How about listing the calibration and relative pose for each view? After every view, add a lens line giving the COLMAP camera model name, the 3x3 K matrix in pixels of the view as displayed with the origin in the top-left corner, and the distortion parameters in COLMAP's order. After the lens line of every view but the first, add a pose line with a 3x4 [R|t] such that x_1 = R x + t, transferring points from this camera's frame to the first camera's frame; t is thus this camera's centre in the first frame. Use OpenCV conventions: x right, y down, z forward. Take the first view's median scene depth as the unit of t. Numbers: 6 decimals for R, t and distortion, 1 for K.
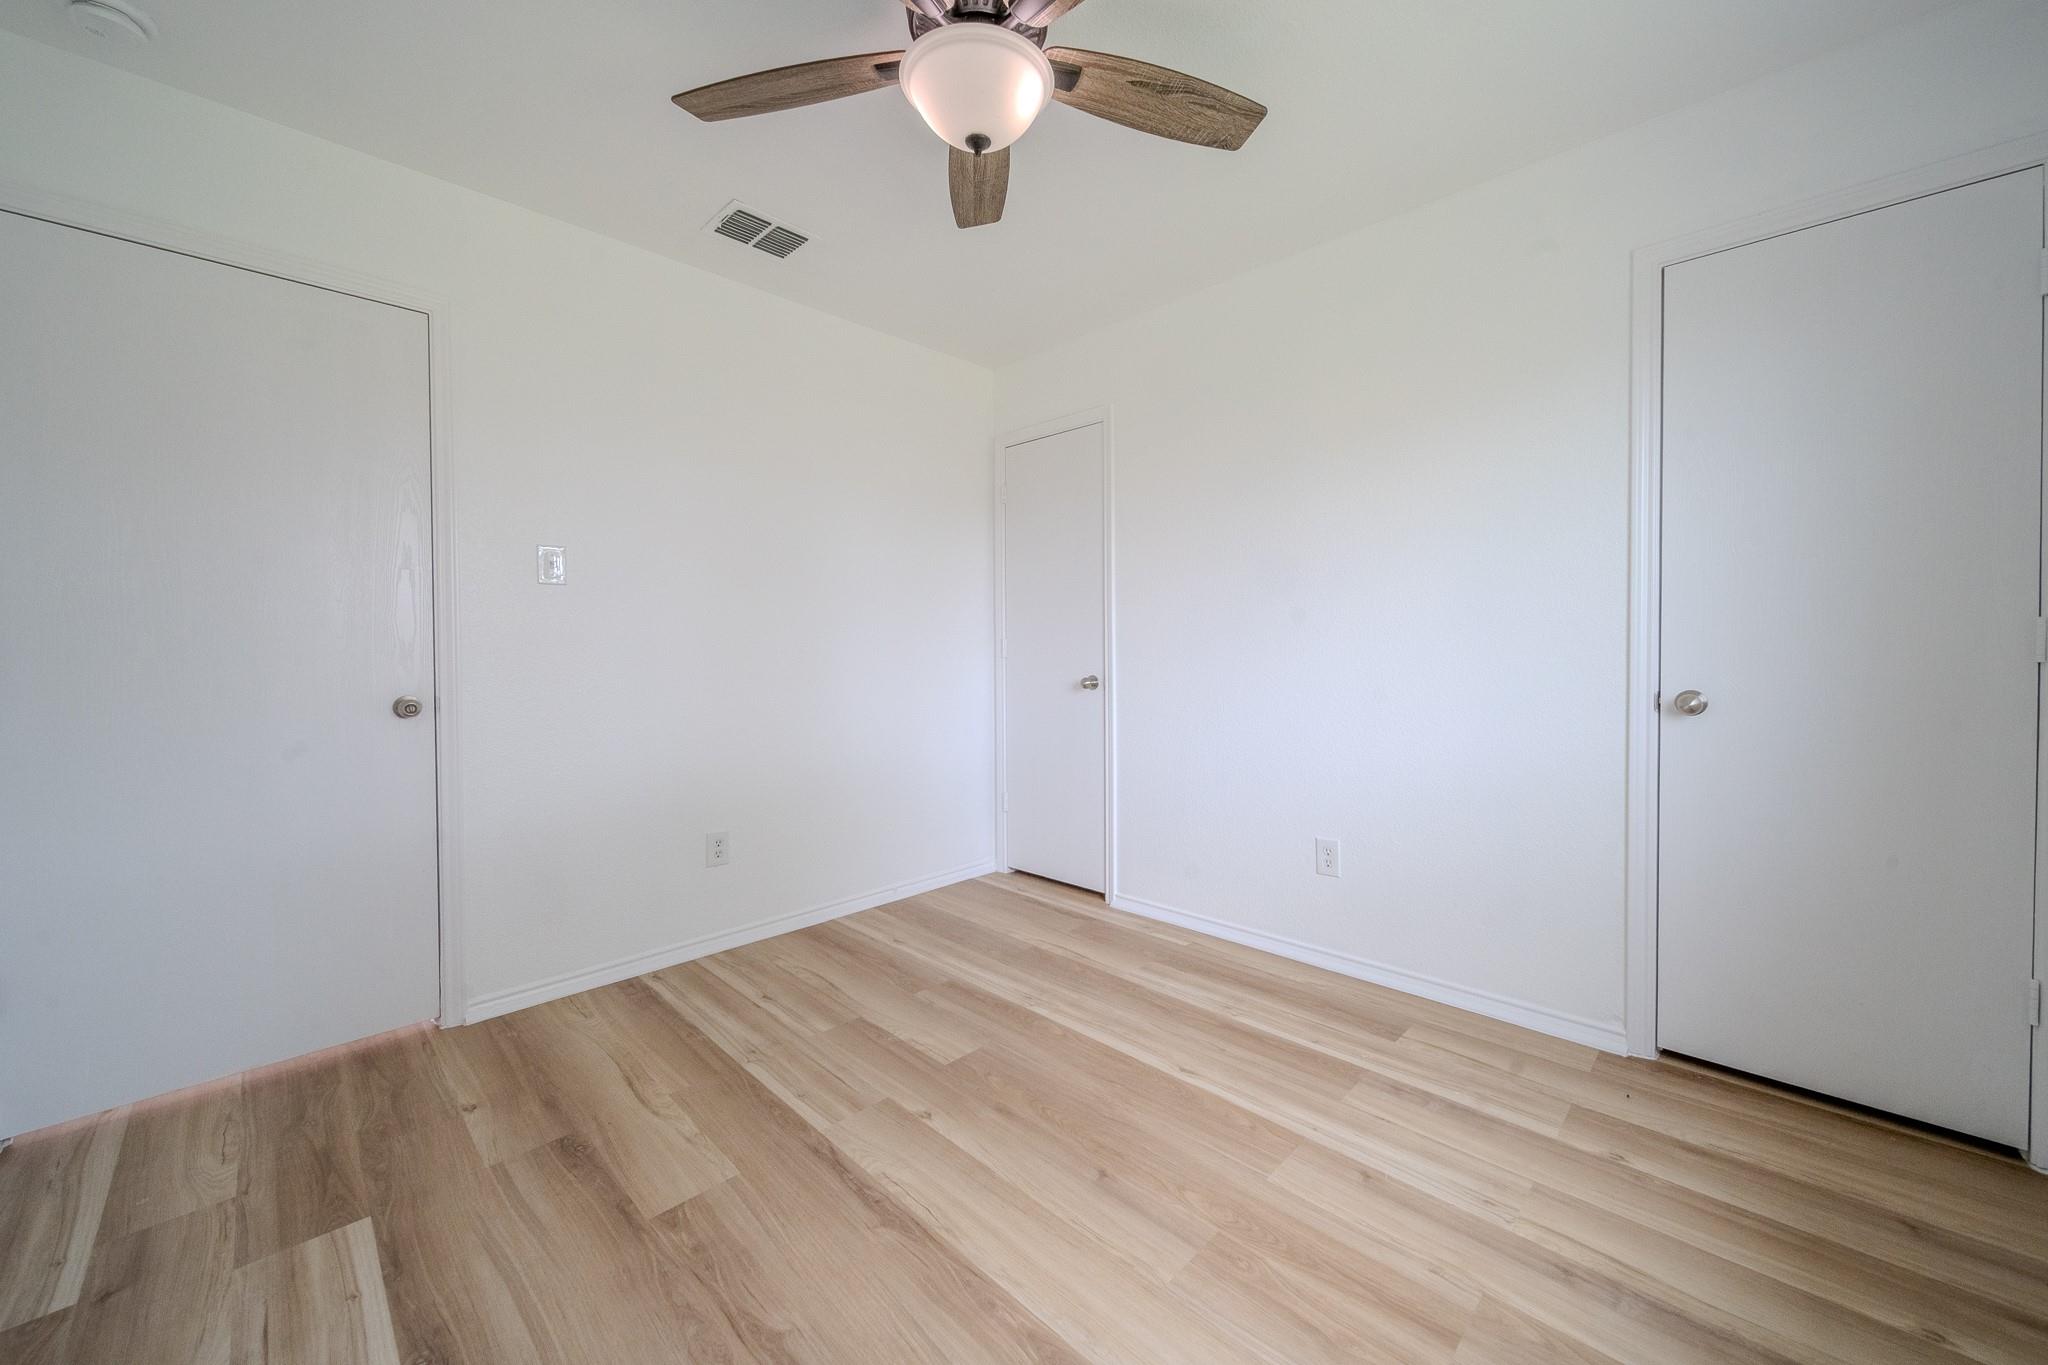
lens RADIAL K [[775.1, 0, 1054.3], [0, 775.1, 658.1], [0, 0, 1]] dist [-0.002205, -0.000724]
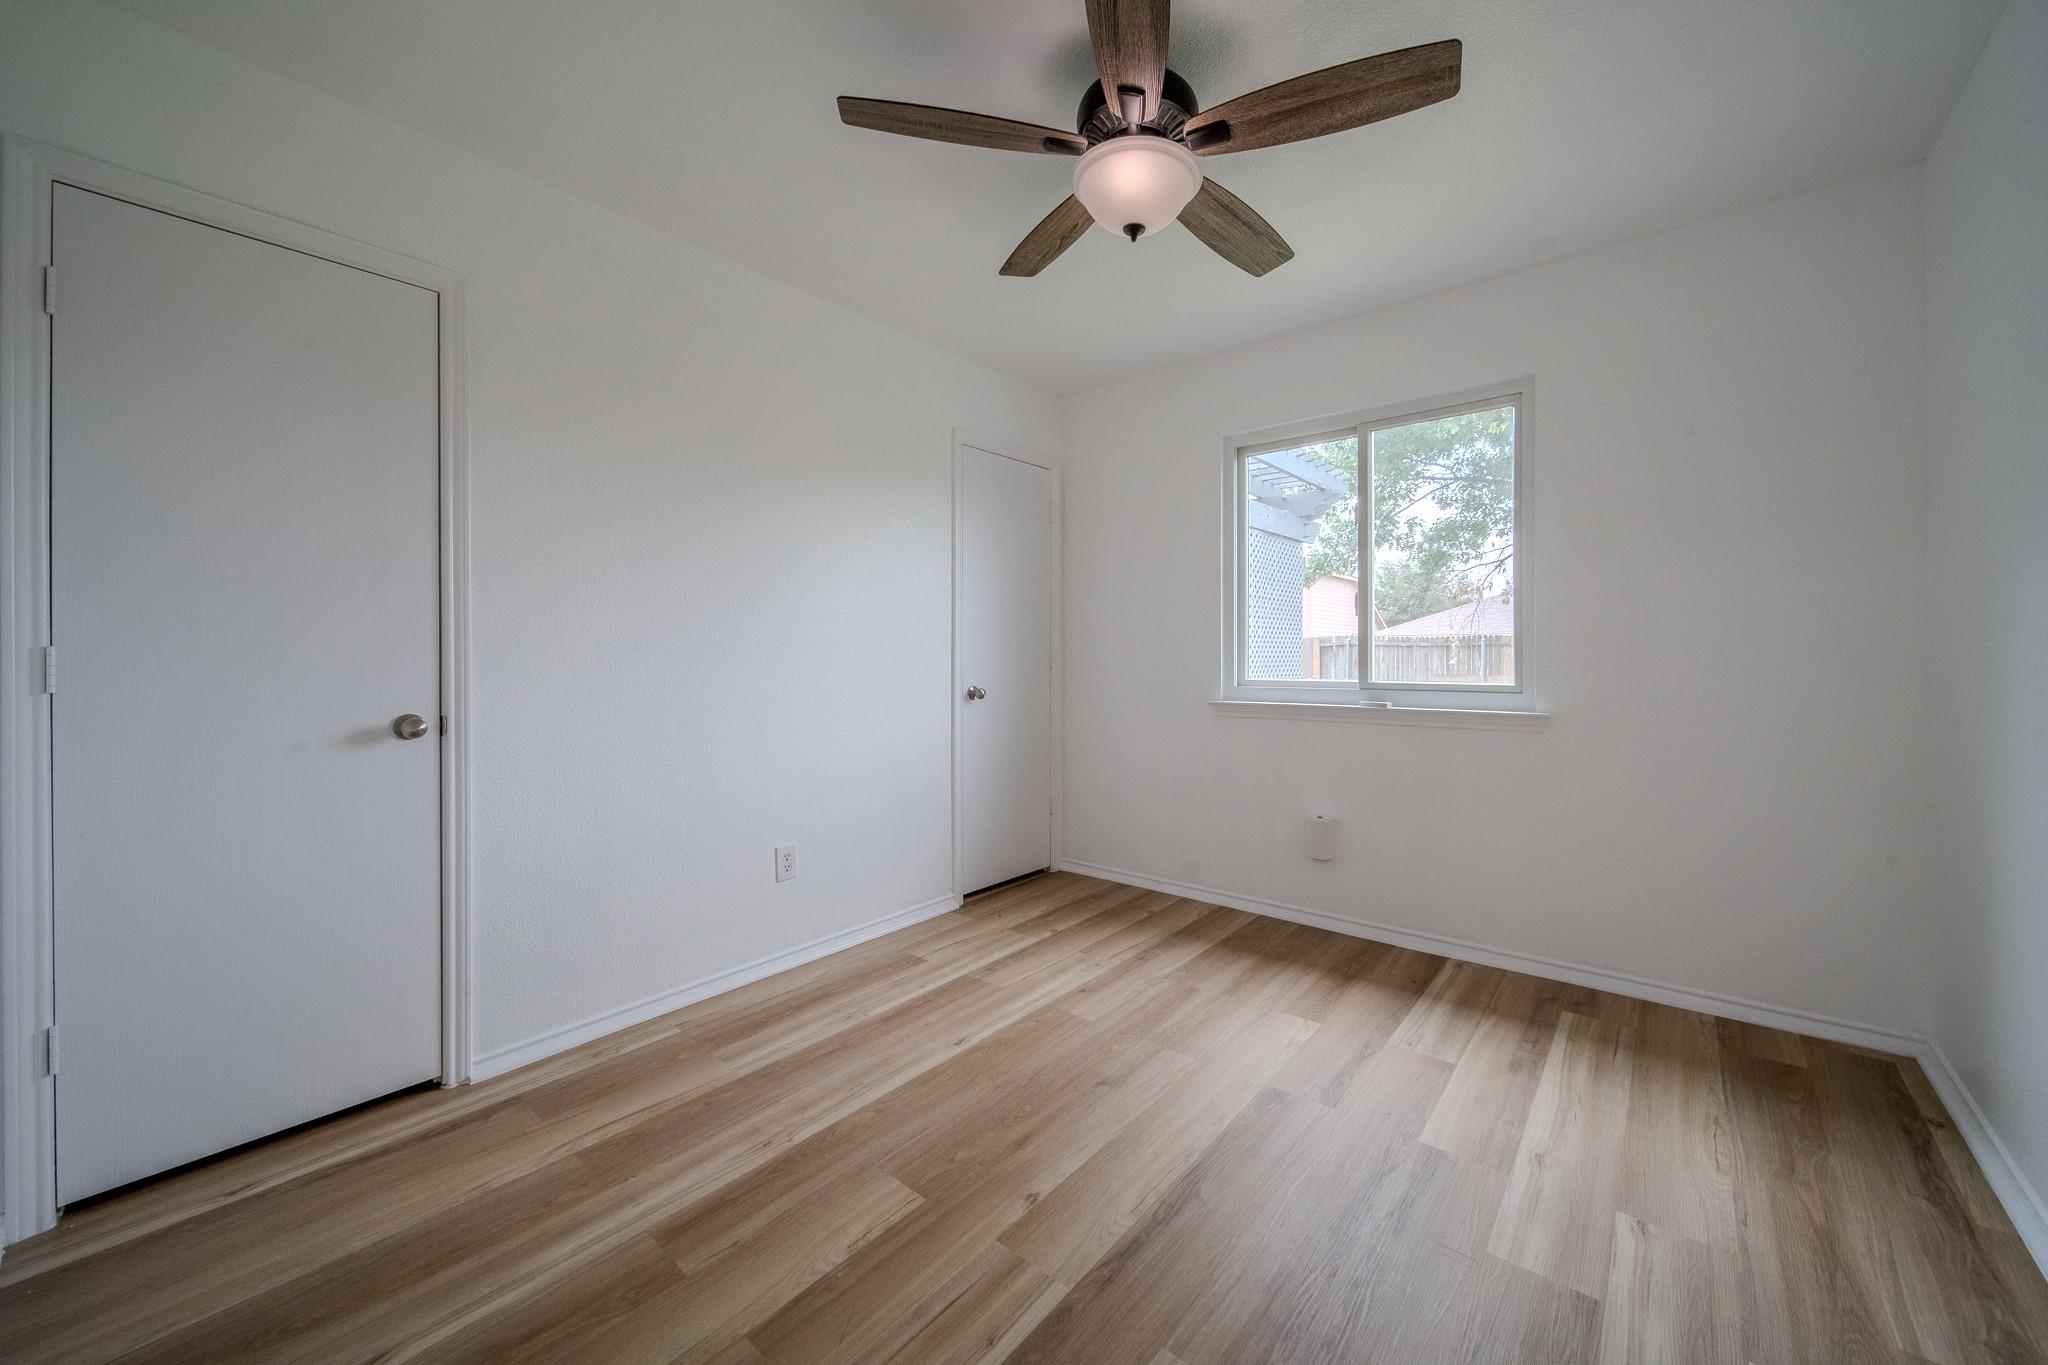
lens RADIAL K [[775.1, 0, 1054.3], [0, 775.1, 658.1], [0, 0, 1]] dist [-0.002205, -0.000724]
pose [[-0.098199, 0.002532, 0.995164, -0.933119], [0.016783, 0.999859, -0.000888, -0.017850], [-0.995025, 0.016615, -0.098228, 0.940168]]
